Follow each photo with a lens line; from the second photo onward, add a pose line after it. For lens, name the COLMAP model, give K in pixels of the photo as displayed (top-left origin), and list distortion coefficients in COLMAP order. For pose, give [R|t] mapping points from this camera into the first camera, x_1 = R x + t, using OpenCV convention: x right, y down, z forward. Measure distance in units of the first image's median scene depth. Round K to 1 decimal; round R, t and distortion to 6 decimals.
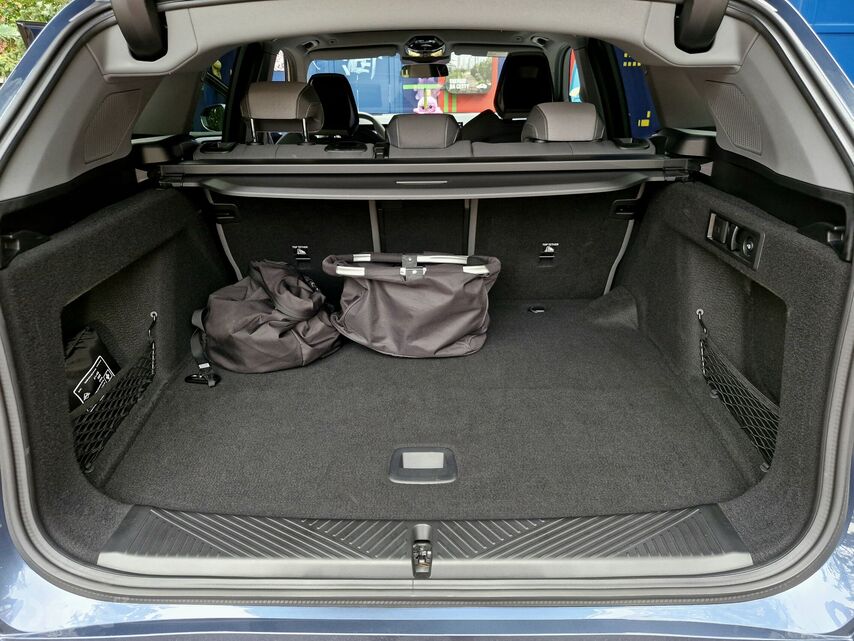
lens RADIAL K [[568.7, 0, 427.0], [0, 568.7, 320.5], [0, 0, 1]] dist [0.049259, -0.003481]
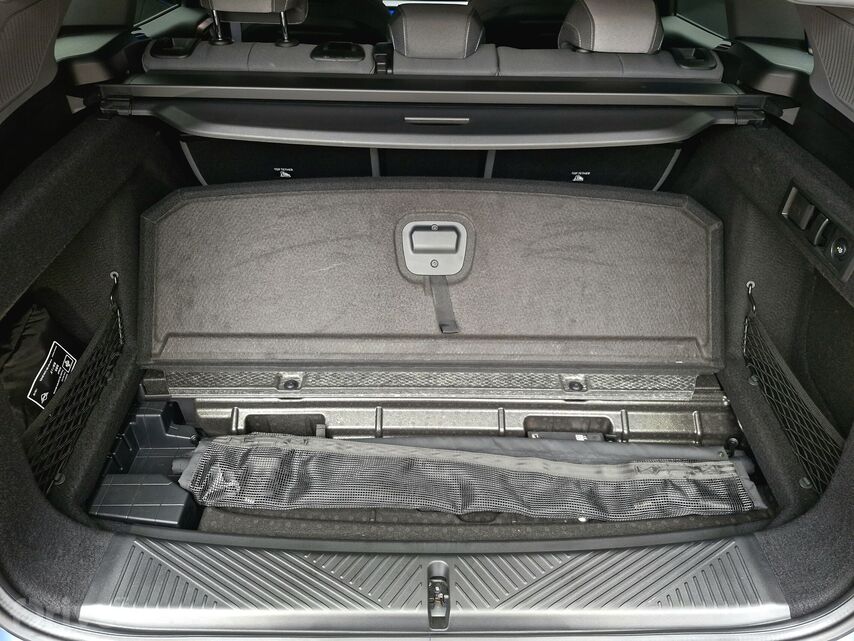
lens RADIAL K [[580.7, 0, 436.7], [0, 580.7, 318.8], [0, 0, 1]] dist [0.001957, 0.025687]
pose [[0.999145, 0.013972, 0.038900, -0.036930], [-0.023586, 0.965593, 0.258986, -0.183858], [-0.033943, -0.259682, 0.965098, 0.147759]]
